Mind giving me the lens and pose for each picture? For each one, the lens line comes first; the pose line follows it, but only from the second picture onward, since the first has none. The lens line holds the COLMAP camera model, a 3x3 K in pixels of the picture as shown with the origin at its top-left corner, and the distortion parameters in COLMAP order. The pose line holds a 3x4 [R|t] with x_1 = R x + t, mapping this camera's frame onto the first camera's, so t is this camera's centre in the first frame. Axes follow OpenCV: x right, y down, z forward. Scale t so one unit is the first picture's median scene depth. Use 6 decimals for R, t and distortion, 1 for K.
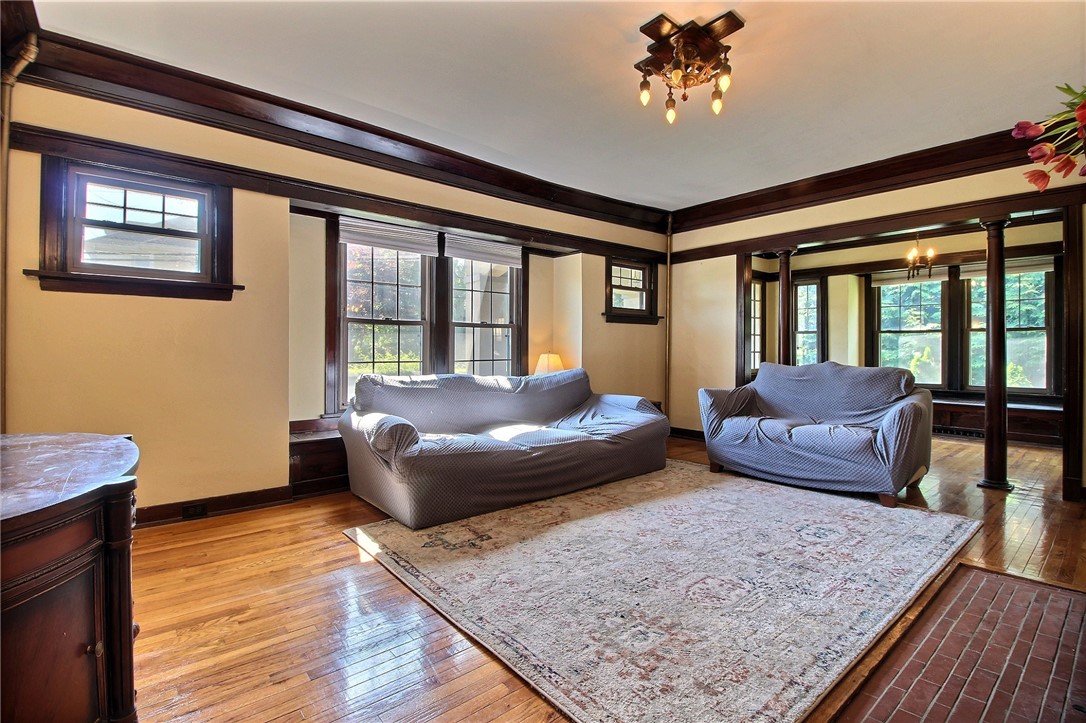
lens RADIAL K [[502.9, 0, 543.3], [0, 502.9, 354.1], [0, 0, 1]] dist [-0.010419, -0.003198]
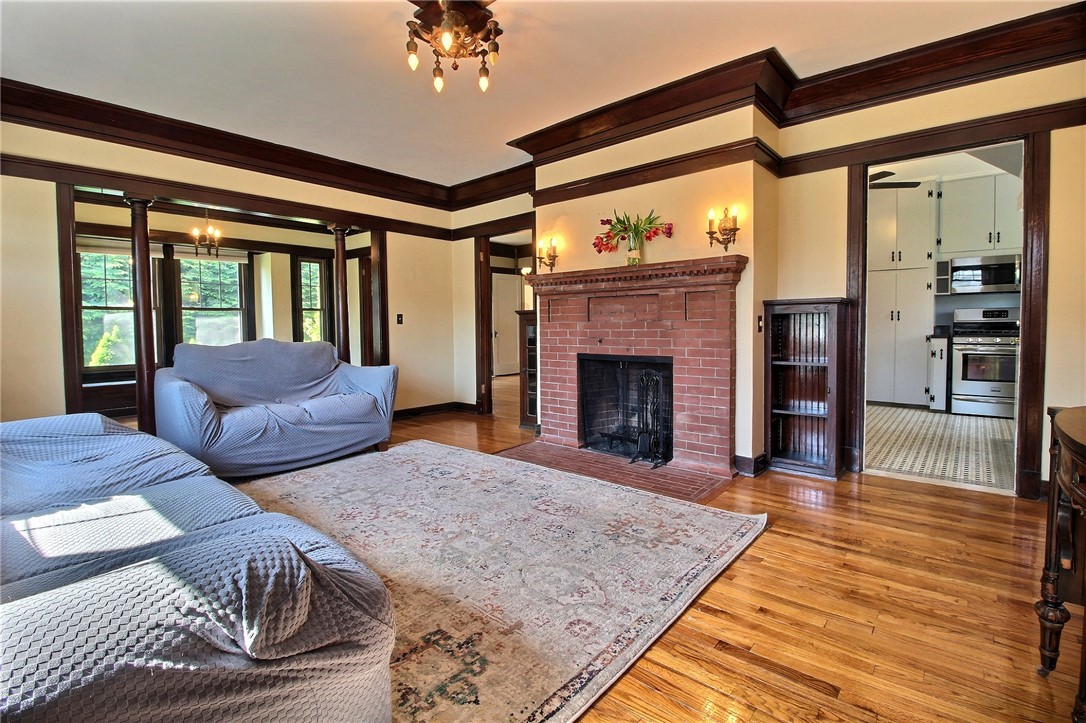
lens RADIAL K [[502.9, 0, 547.0], [0, 502.9, 343.3], [0, 0, 1]] dist [-0.010419, -0.003198]
pose [[-0.168571, -0.039593, 0.984894, -0.664833], [0.022791, 0.998769, 0.044052, -0.008360], [-0.985426, 0.029872, -0.167461, 0.891772]]
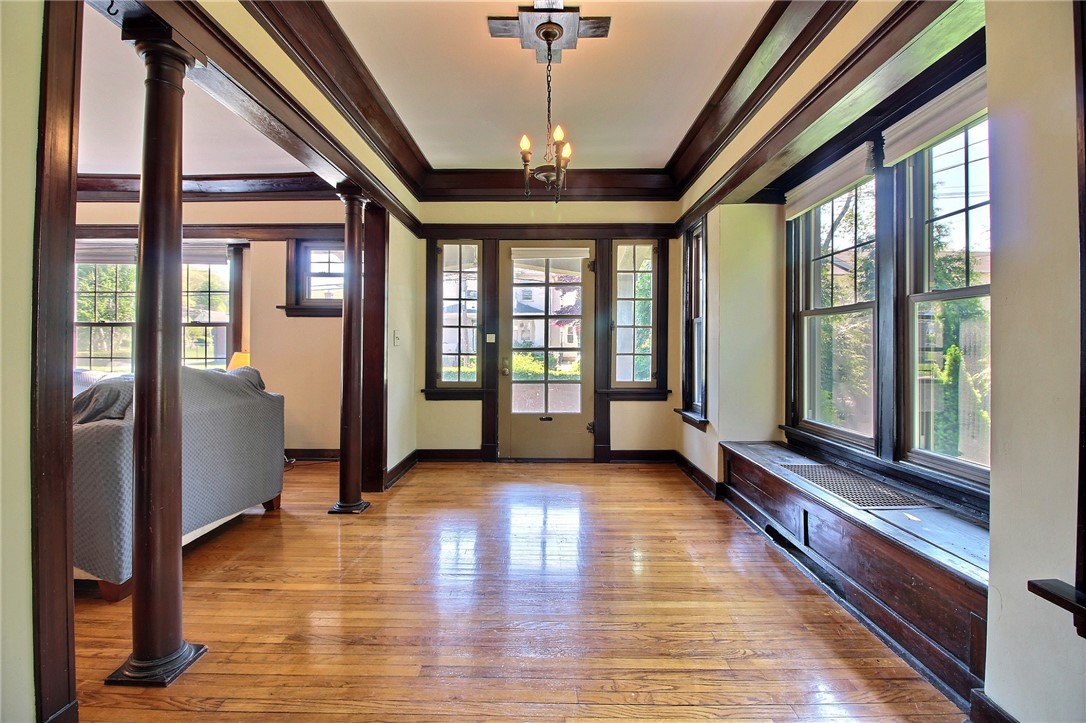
lens RADIAL K [[402.4, 0, 547.6], [0, 402.4, 353.4], [0, 0, 1]] dist [0.002797, 0.000099]
pose [[0.766052, 0.008974, -0.642716, 1.661163], [-0.016141, 0.999856, -0.005278, -0.011100], [0.642576, 0.014418, 0.766087, 1.404066]]
